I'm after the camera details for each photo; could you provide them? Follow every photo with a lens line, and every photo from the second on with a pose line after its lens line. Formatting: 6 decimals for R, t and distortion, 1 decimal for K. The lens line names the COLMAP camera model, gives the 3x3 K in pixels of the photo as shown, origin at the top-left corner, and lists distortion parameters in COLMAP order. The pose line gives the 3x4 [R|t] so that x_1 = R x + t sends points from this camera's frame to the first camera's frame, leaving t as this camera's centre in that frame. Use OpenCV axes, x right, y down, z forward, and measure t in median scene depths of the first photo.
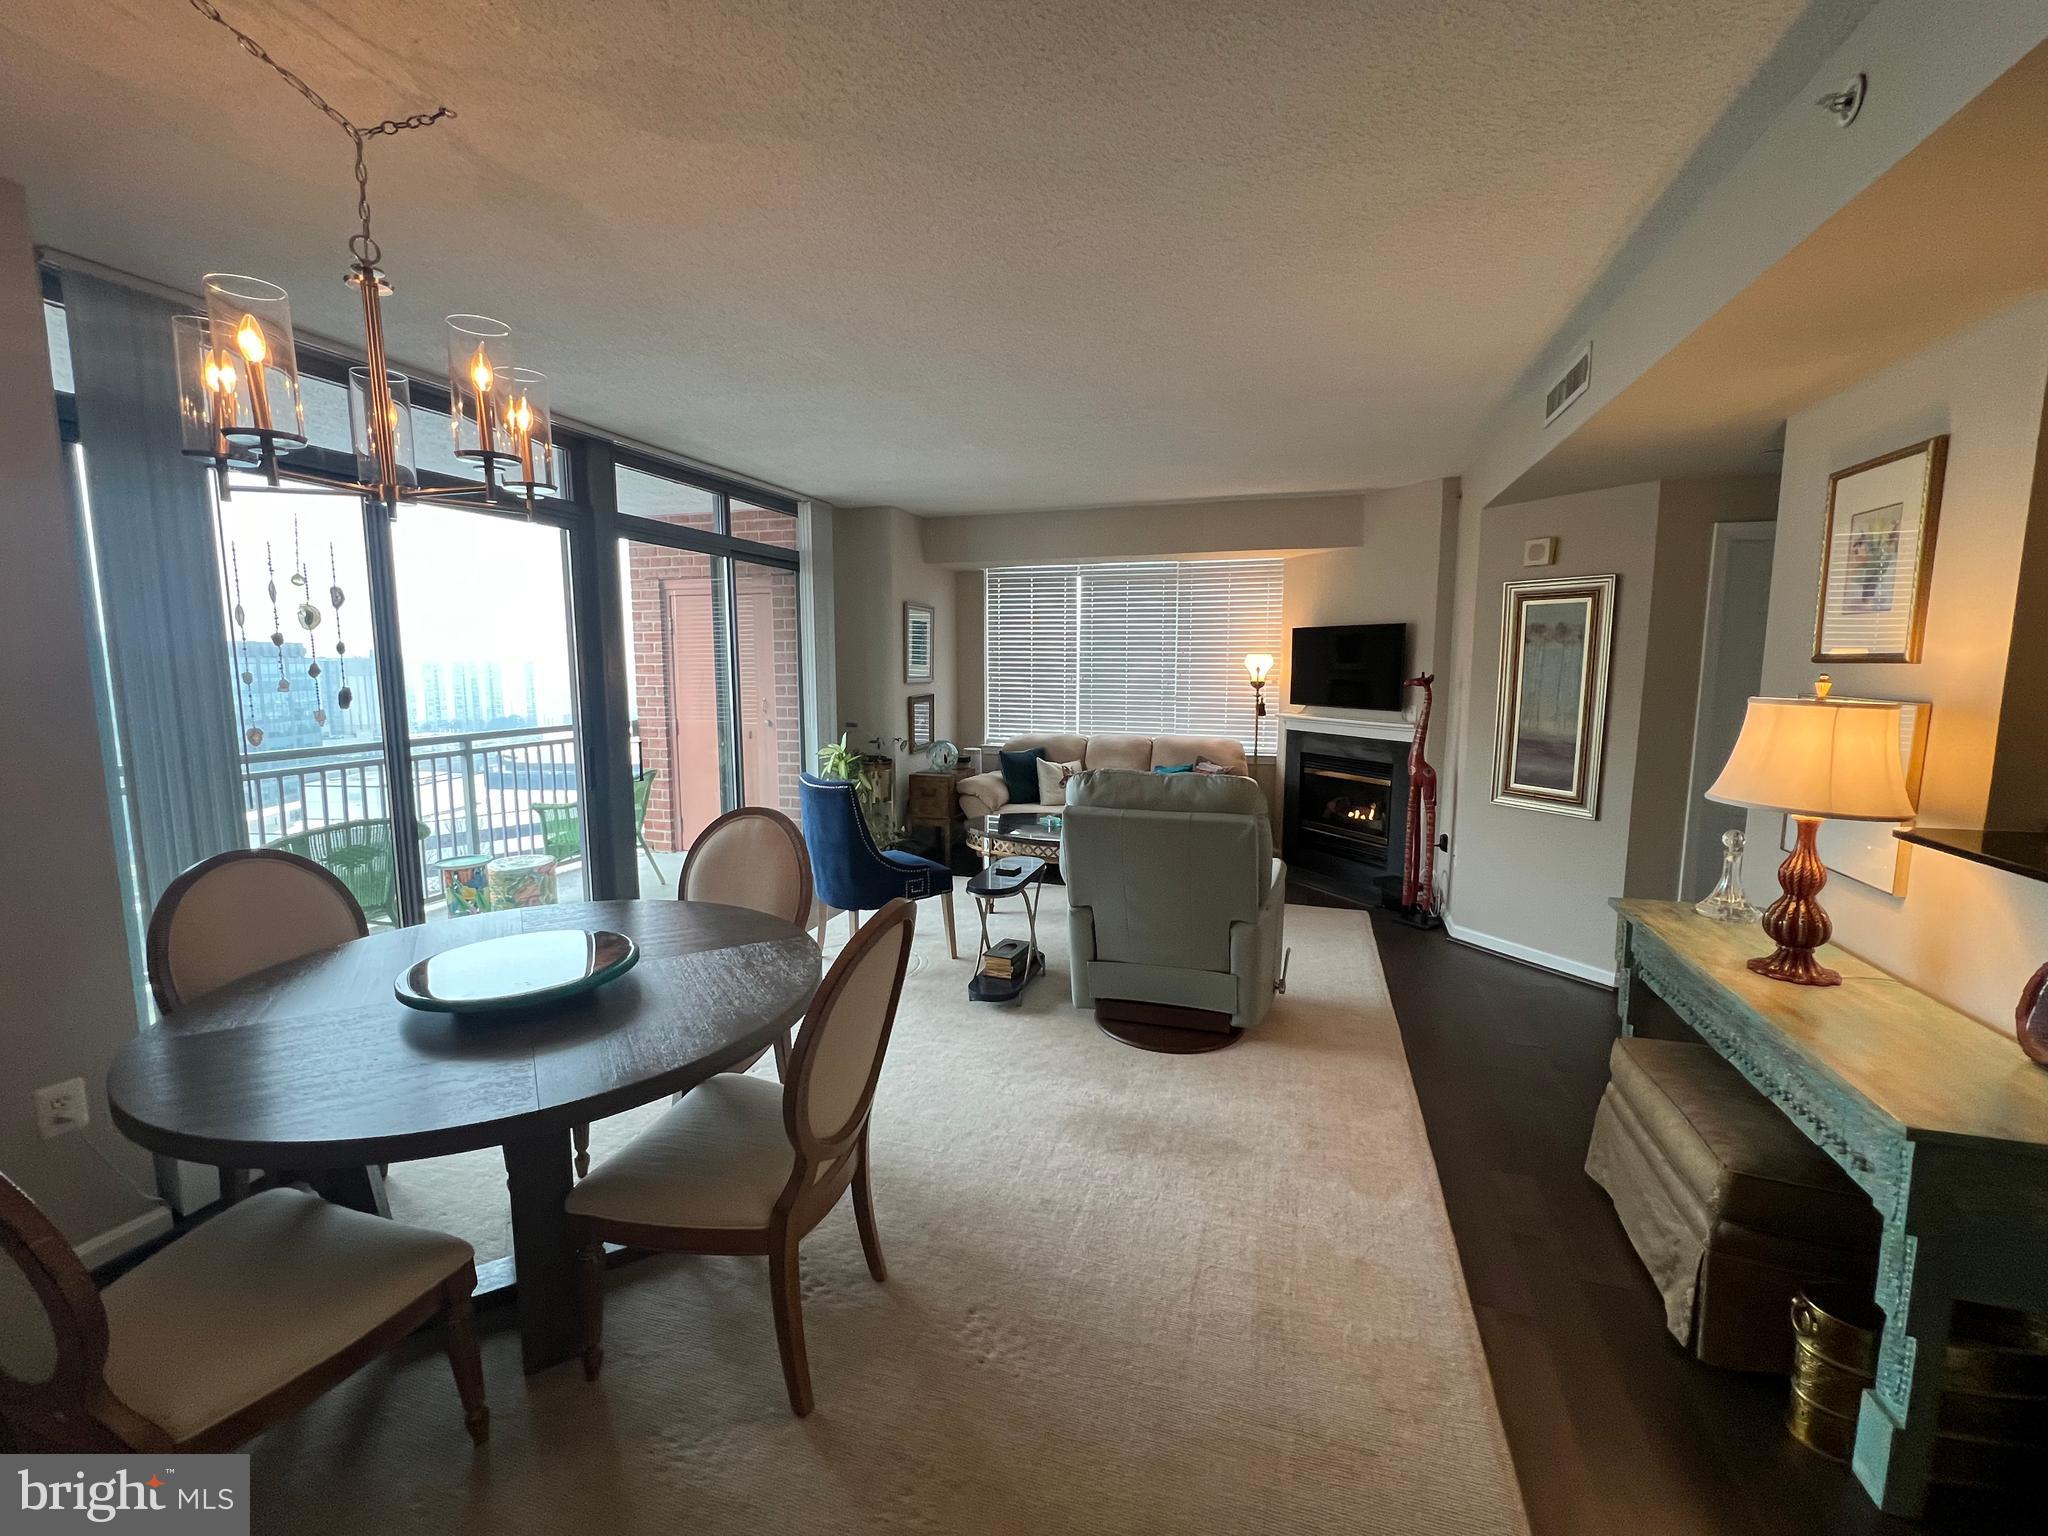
lens RADIAL K [[860.7, 0, 1015.3], [0, 860.7, 765.5], [0, 0, 1]] dist [0.000388, 0.000157]
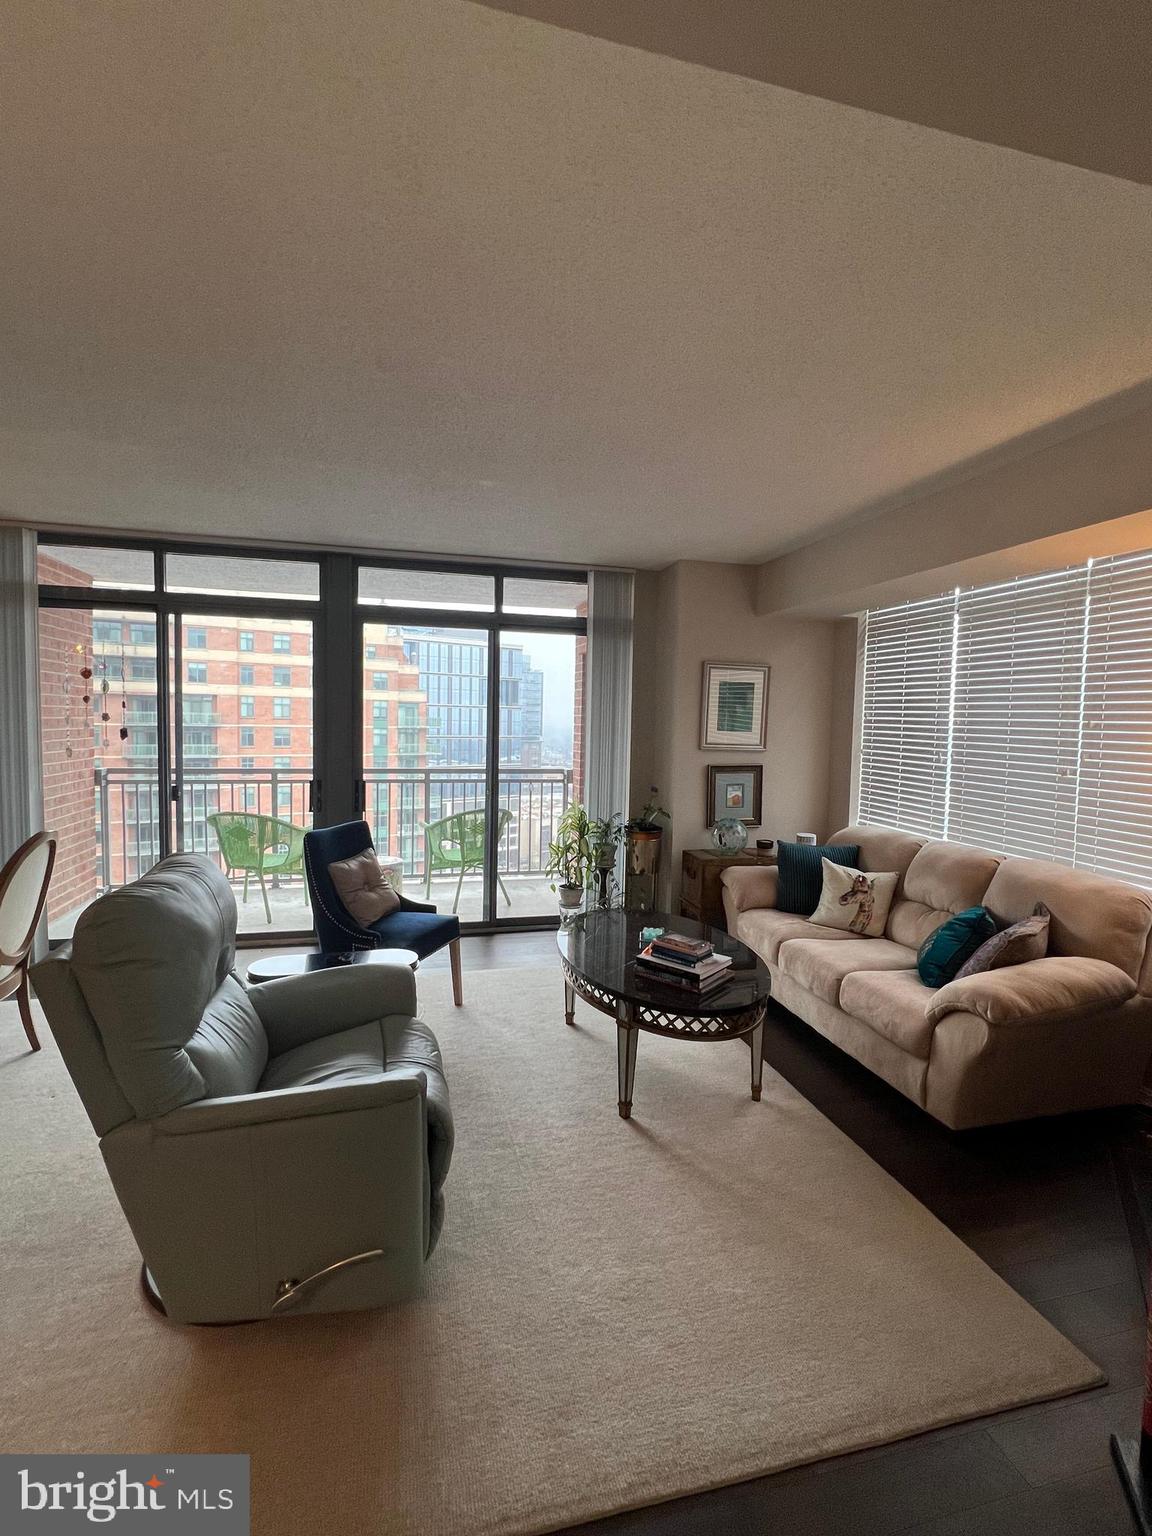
lens RADIAL K [[710.1, 0, 576.0], [0, 710.1, 768.0], [0, 0, 1]] dist [0.000606, -0.000135]
pose [[0.541825, 0.069615, -0.837603, 0.545714], [-0.124748, 0.992187, 0.001767, -0.078015], [0.831182, 0.103532, 0.546276, 0.611310]]
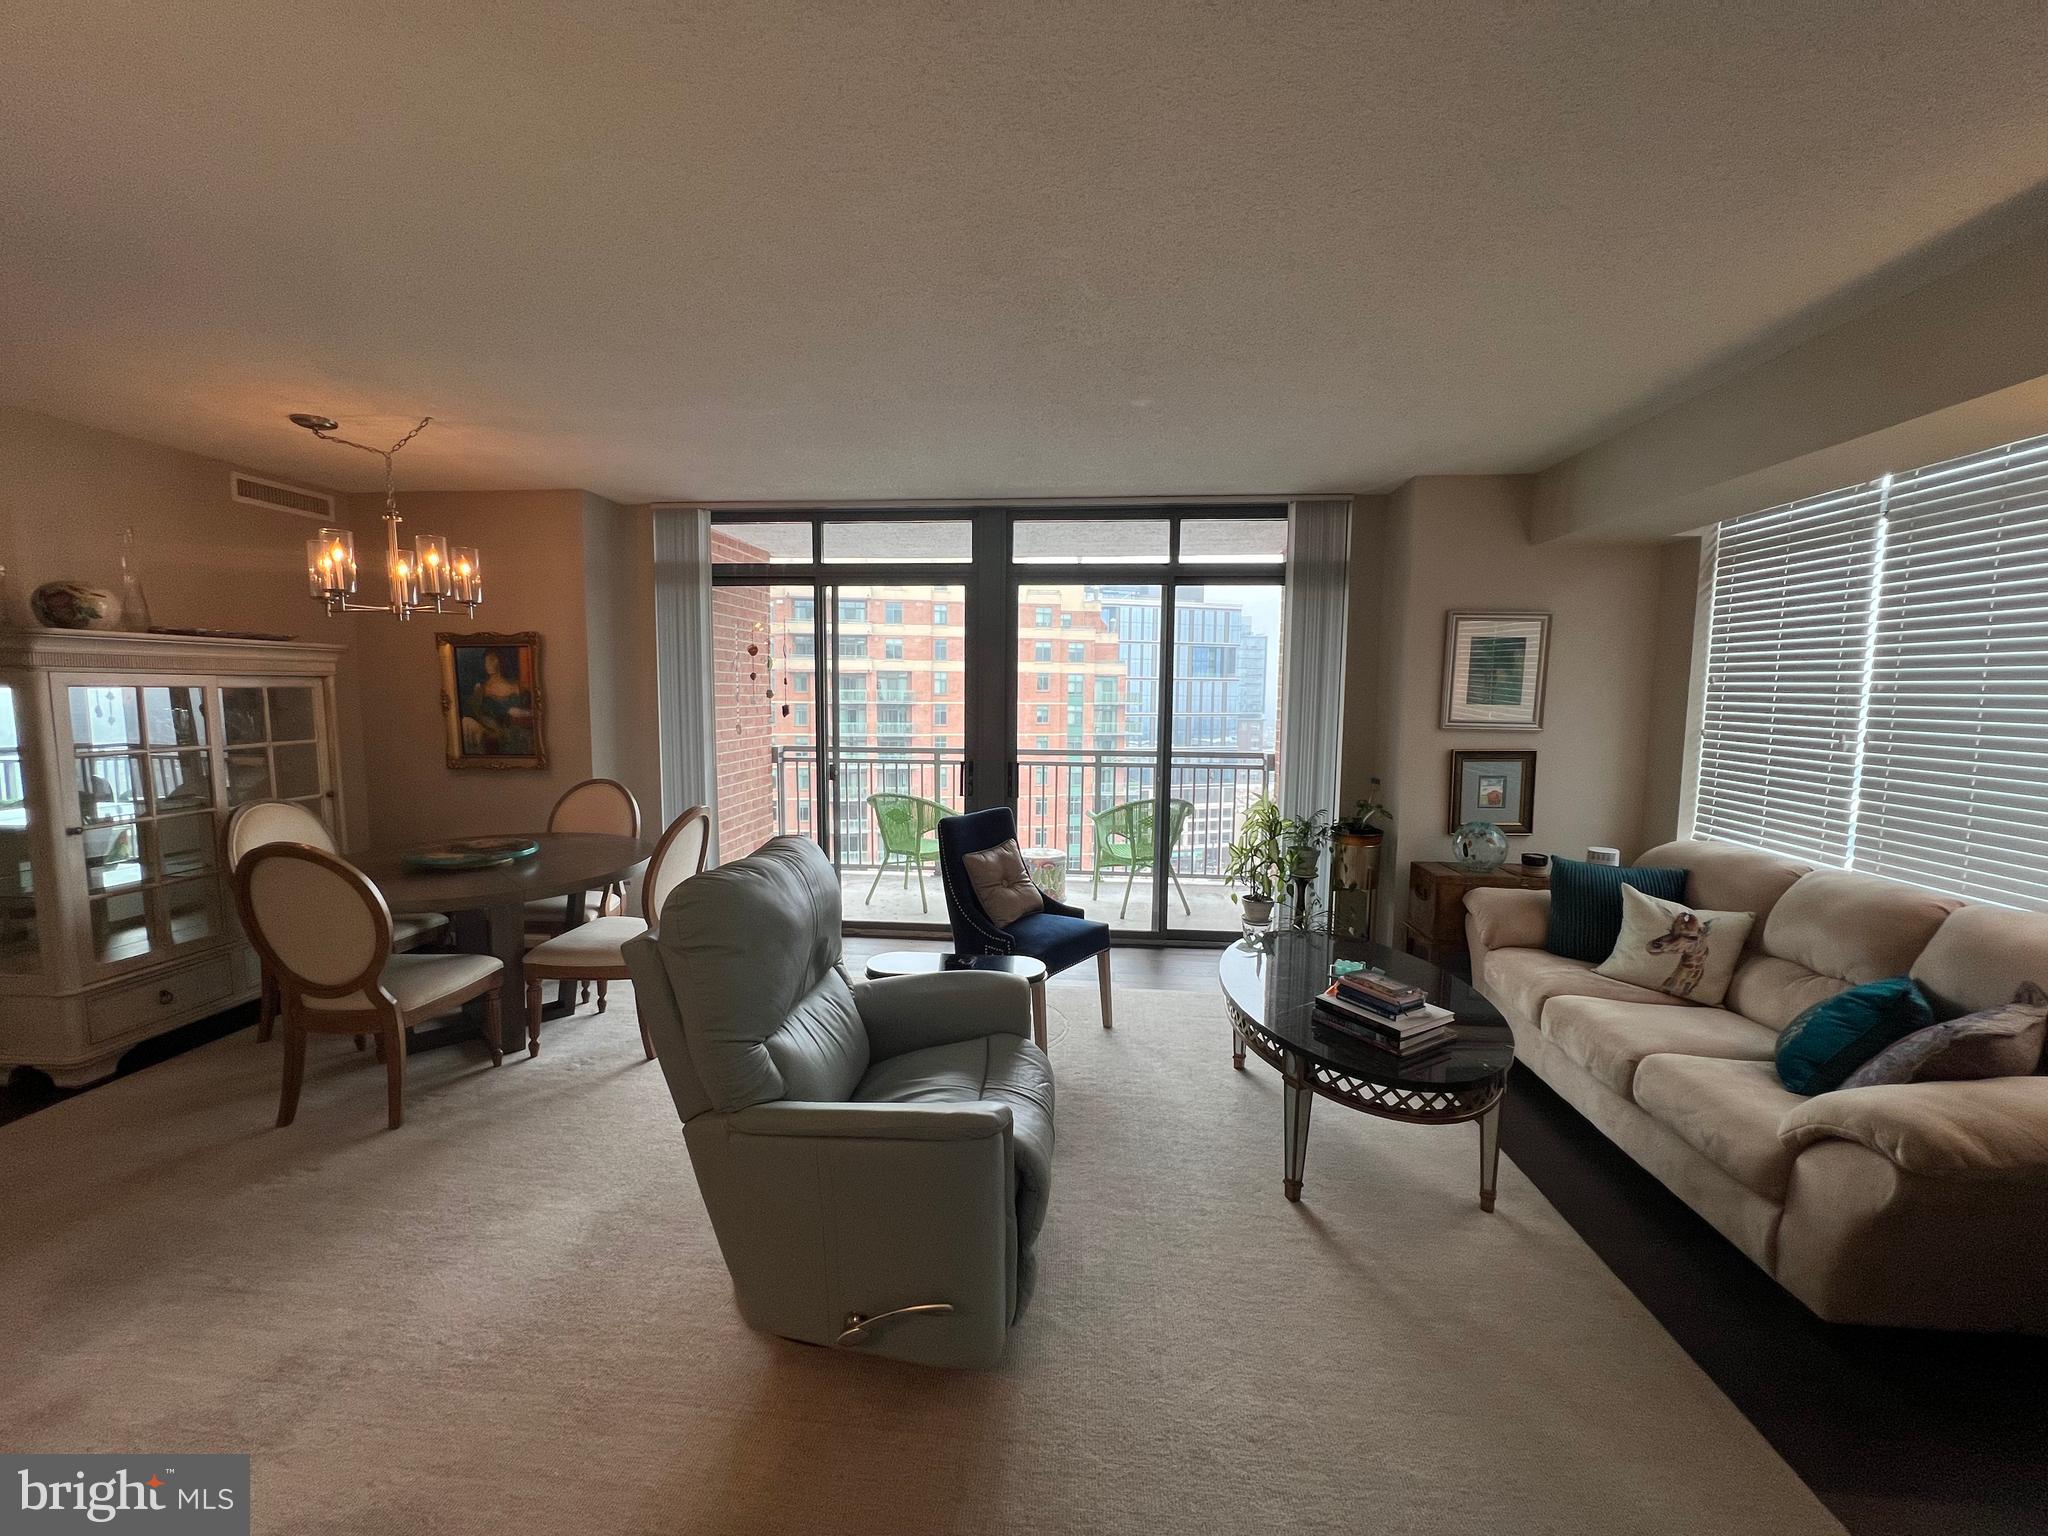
lens RADIAL K [[815.2, 0, 1017.4], [0, 815.2, 769.9], [0, 0, 1]] dist [-0.001614, 0.000281]
pose [[0.229515, 0.097881, -0.968371, 0.537831], [-0.129053, 0.989206, 0.069400, -0.082964], [0.964711, 0.109043, 0.239670, 0.663892]]
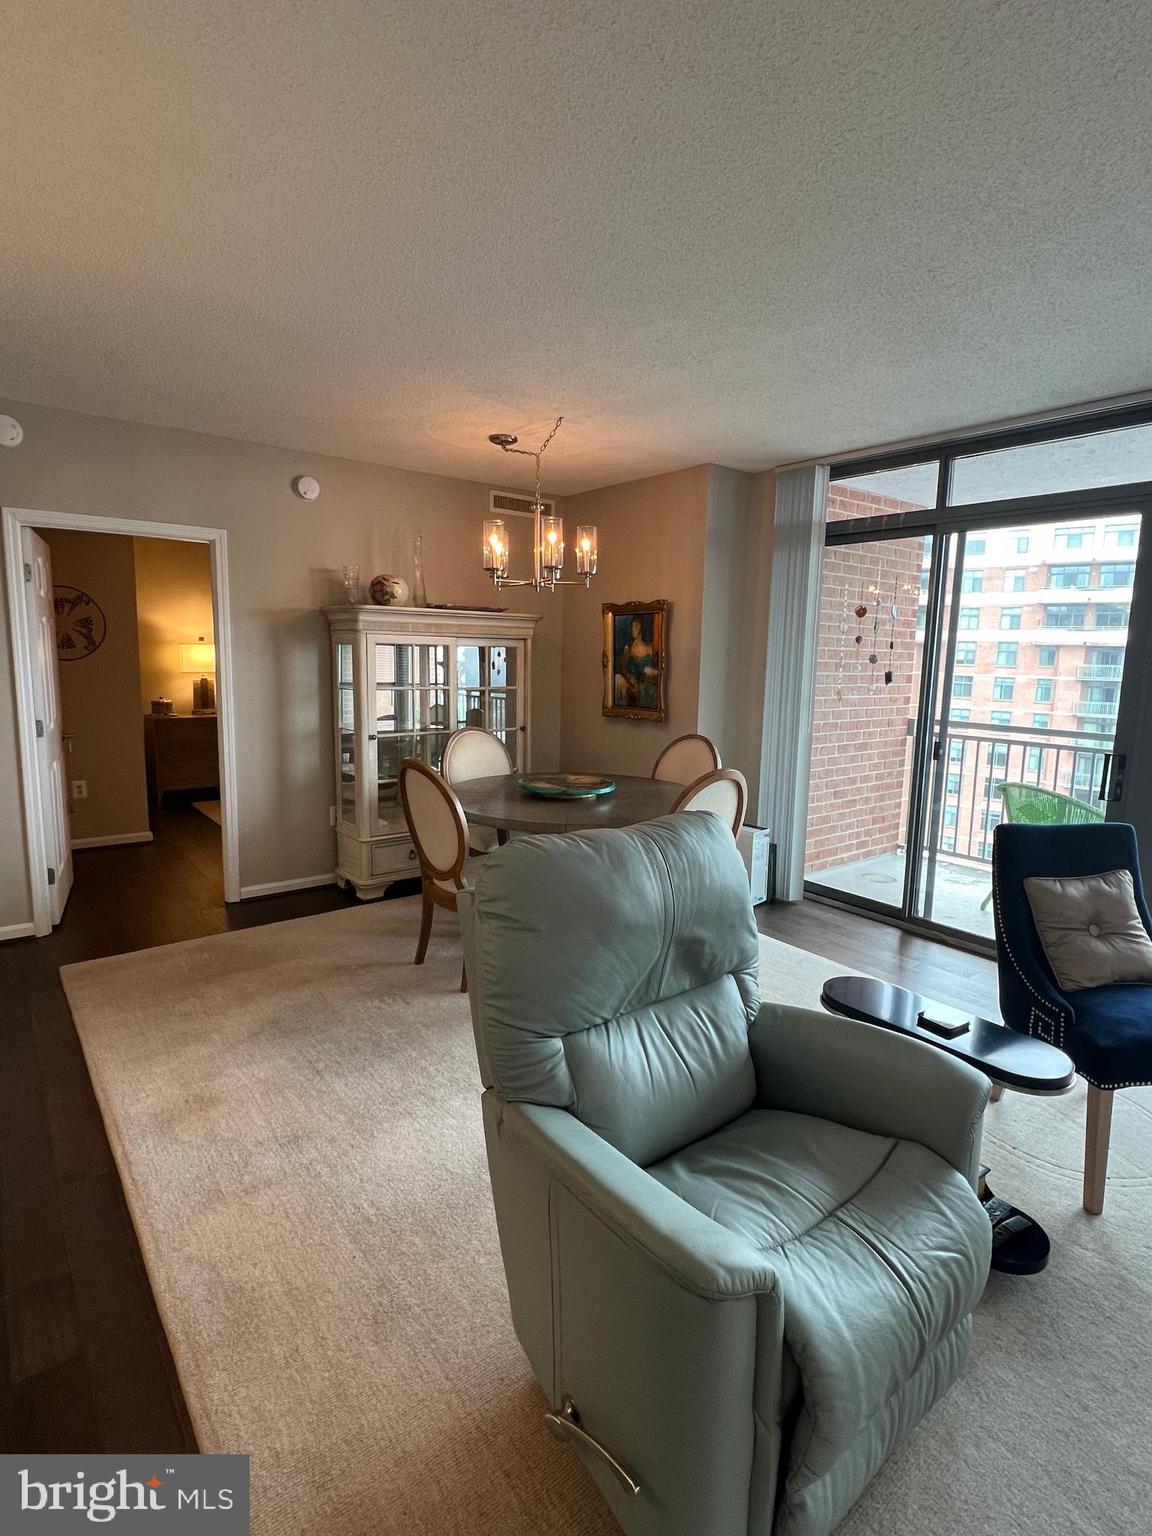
lens RADIAL K [[768.2, 0, 580.6], [0, 768.2, 762.9], [0, 0, 1]] dist [-0.000328, -0.000159]
pose [[-0.544316, 0.108993, -0.831770, 0.405715], [-0.126641, 0.969484, 0.209913, -0.092707], [0.829266, 0.219595, -0.513902, 0.794794]]
